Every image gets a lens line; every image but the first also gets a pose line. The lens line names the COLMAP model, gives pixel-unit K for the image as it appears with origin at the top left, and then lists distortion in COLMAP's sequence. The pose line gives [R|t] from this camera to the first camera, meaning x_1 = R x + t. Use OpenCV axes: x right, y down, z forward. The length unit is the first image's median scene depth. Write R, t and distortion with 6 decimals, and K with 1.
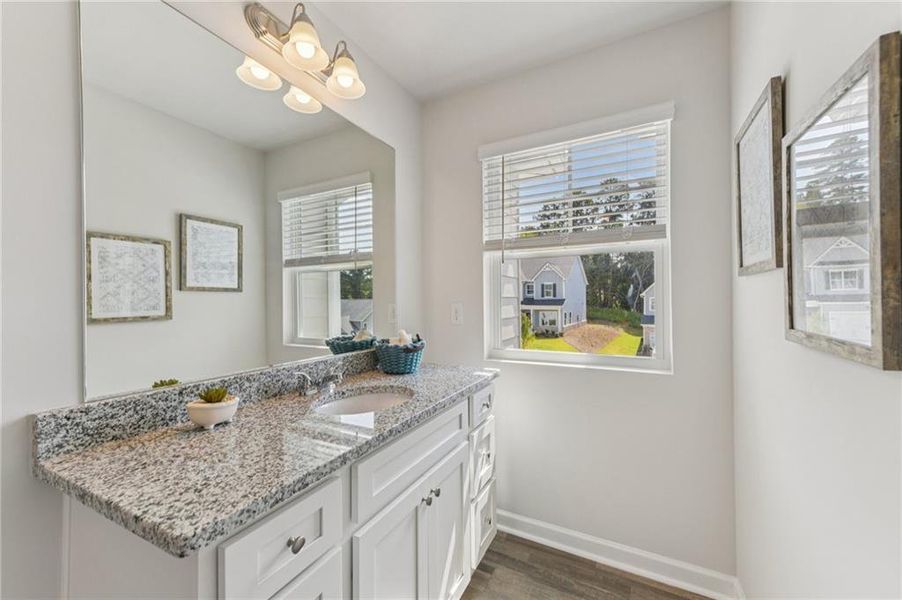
lens RADIAL K [[353.2, 0, 448.7], [0, 353.2, 300.1], [0, 0, 1]] dist [0.014540, 0.000482]
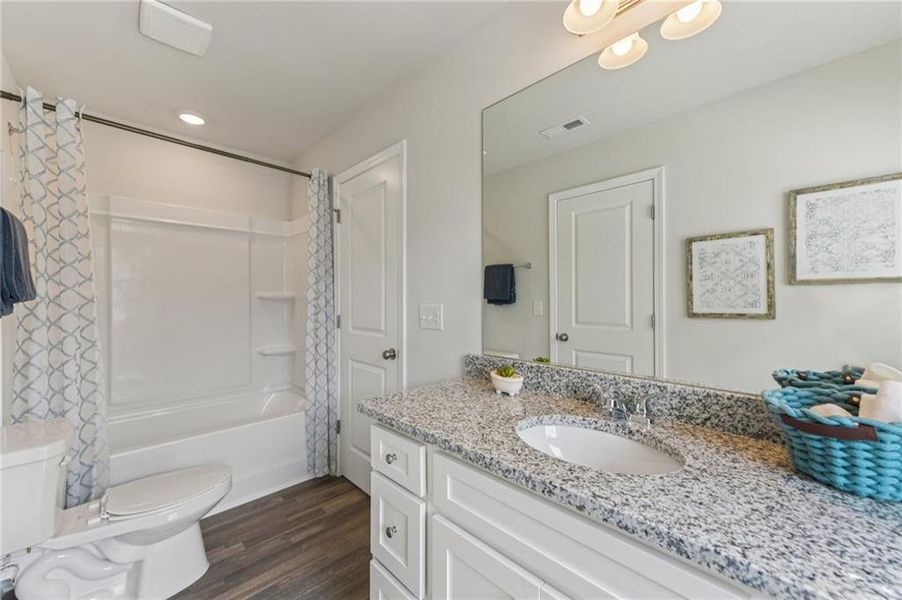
lens RADIAL K [[353.2, 0, 448.7], [0, 353.2, 300.1], [0, 0, 1]] dist [0.014540, 0.000482]
pose [[-0.313300, 0.011052, -0.949590, 0.323021], [0.007365, 0.999930, 0.009208, -0.005913], [0.949626, -0.004109, -0.313360, 0.587226]]
